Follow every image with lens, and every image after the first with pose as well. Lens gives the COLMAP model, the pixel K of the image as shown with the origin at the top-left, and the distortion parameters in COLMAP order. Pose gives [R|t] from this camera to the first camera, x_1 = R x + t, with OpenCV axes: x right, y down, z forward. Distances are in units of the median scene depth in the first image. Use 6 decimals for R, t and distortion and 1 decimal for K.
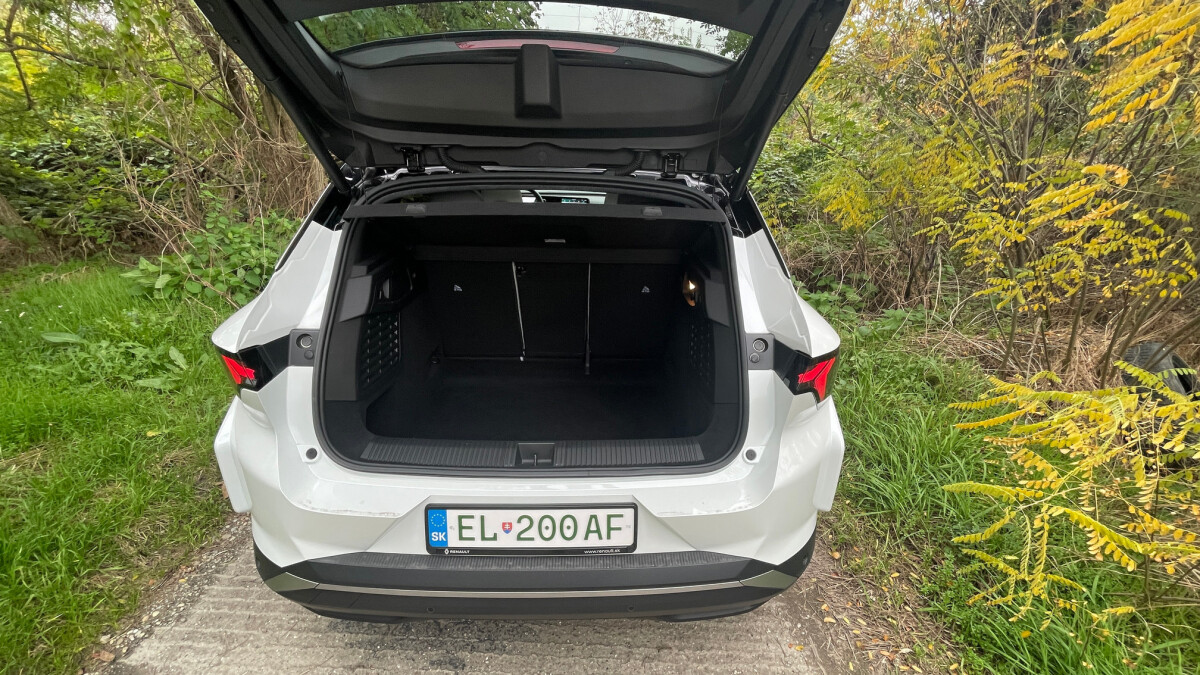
lens RADIAL K [[480.7, 0, 602.1], [0, 480.7, 337.9], [0, 0, 1]] dist [-0.000200, 0.000104]
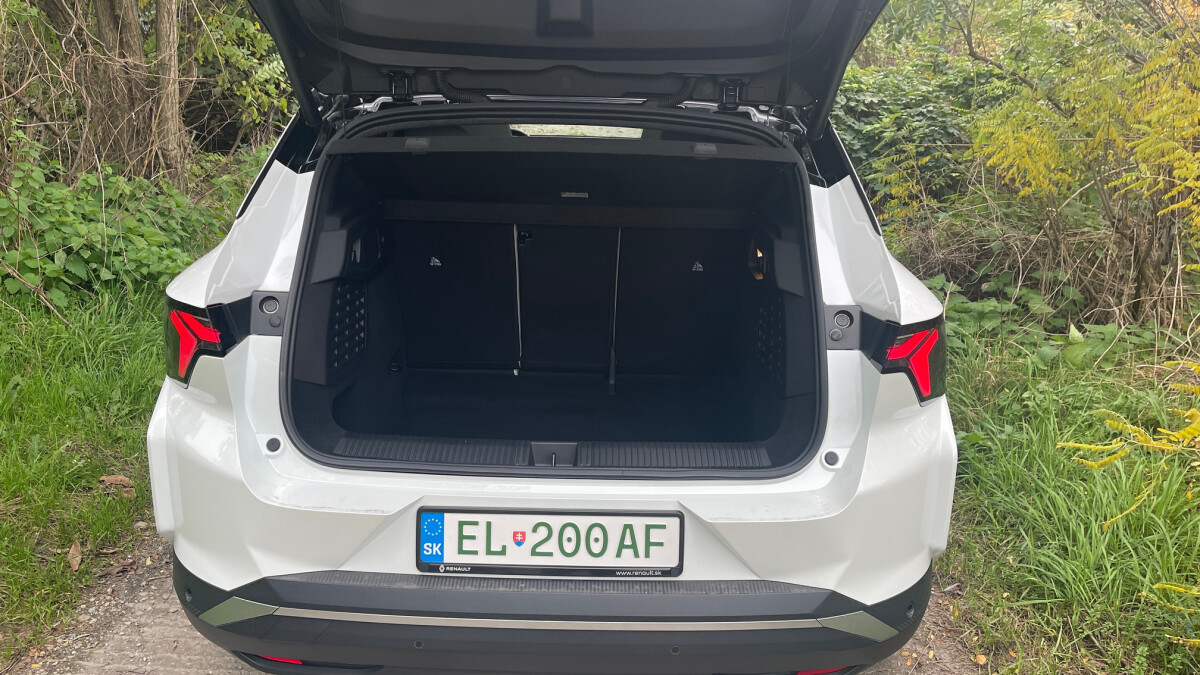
lens RADIAL K [[904.2, 0, 596.6], [0, 904.2, 344.5], [0, 0, 1]] dist [0.054275, -0.047754]
pose [[0.999584, 0.011792, -0.026333, -0.029798], [-0.013932, 0.996484, -0.082615, 0.170470], [0.025266, 0.082947, 0.996234, -0.440814]]
